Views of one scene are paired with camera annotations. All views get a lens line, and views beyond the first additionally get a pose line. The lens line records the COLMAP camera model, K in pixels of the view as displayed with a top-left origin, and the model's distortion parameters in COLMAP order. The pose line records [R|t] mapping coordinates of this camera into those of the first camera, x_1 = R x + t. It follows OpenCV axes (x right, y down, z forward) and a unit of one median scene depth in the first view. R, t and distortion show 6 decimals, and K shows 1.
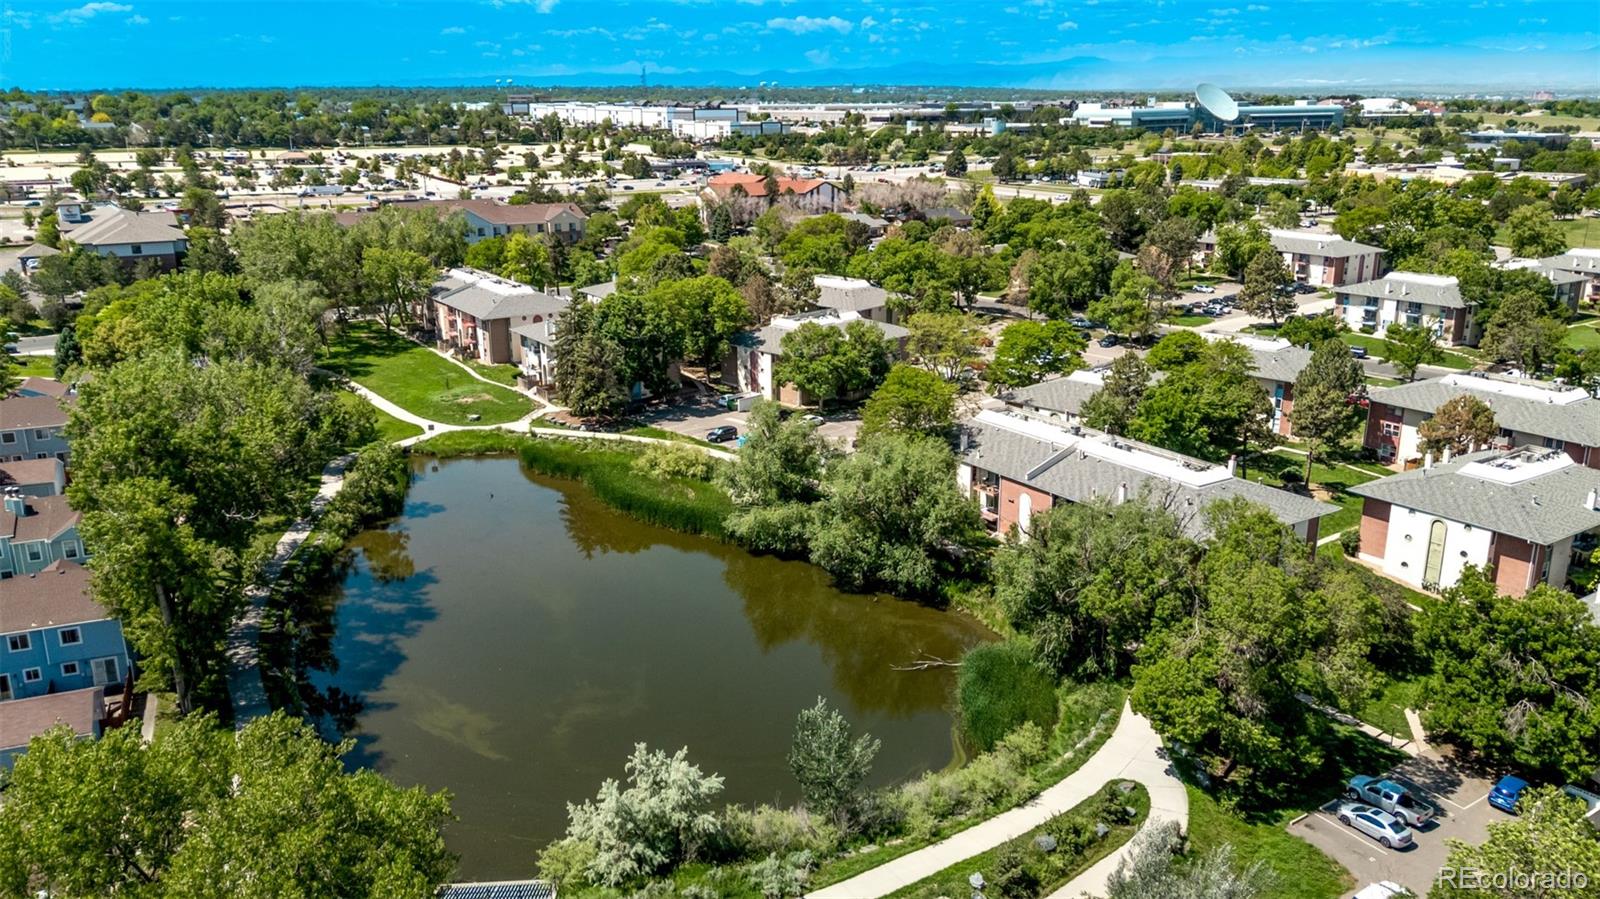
lens RADIAL K [[1192.0, 0, 836.9], [0, 1192.0, 448.7], [0, 0, 1]] dist [0.068416, -0.054050]
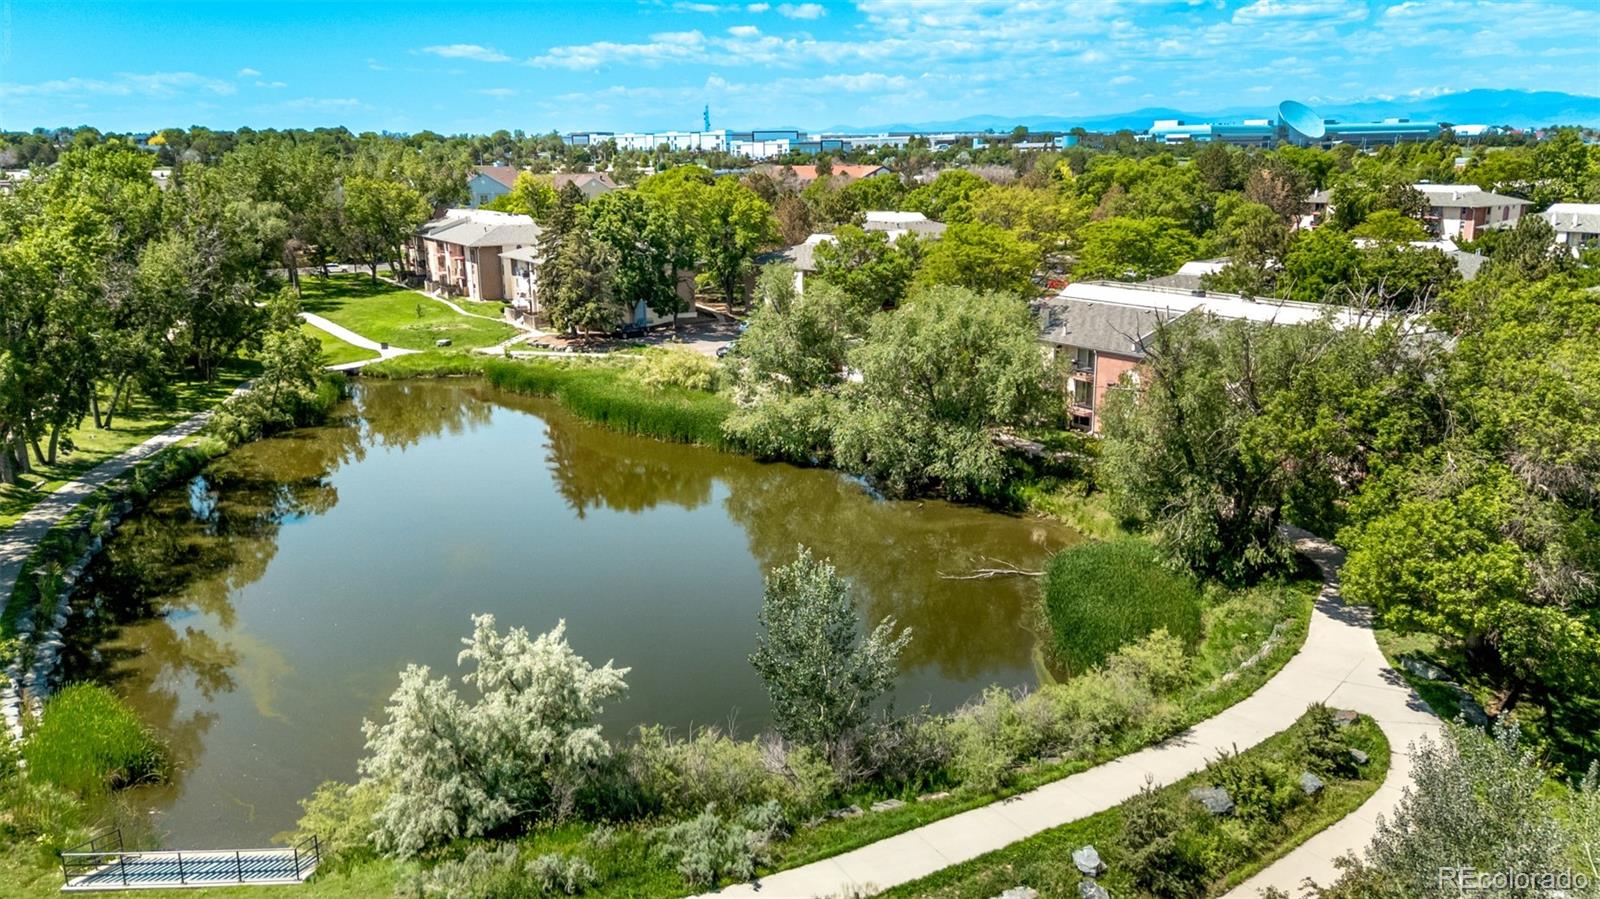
lens RADIAL K [[1212.7, 0, 830.2], [0, 1212.7, 447.7], [0, 0, 1]] dist [0.043091, 0.000428]
pose [[0.998181, -0.001225, -0.060274, 0.019874], [-0.001241, 0.999164, -0.040859, 0.110955], [0.060274, 0.040860, 0.997345, 0.249558]]
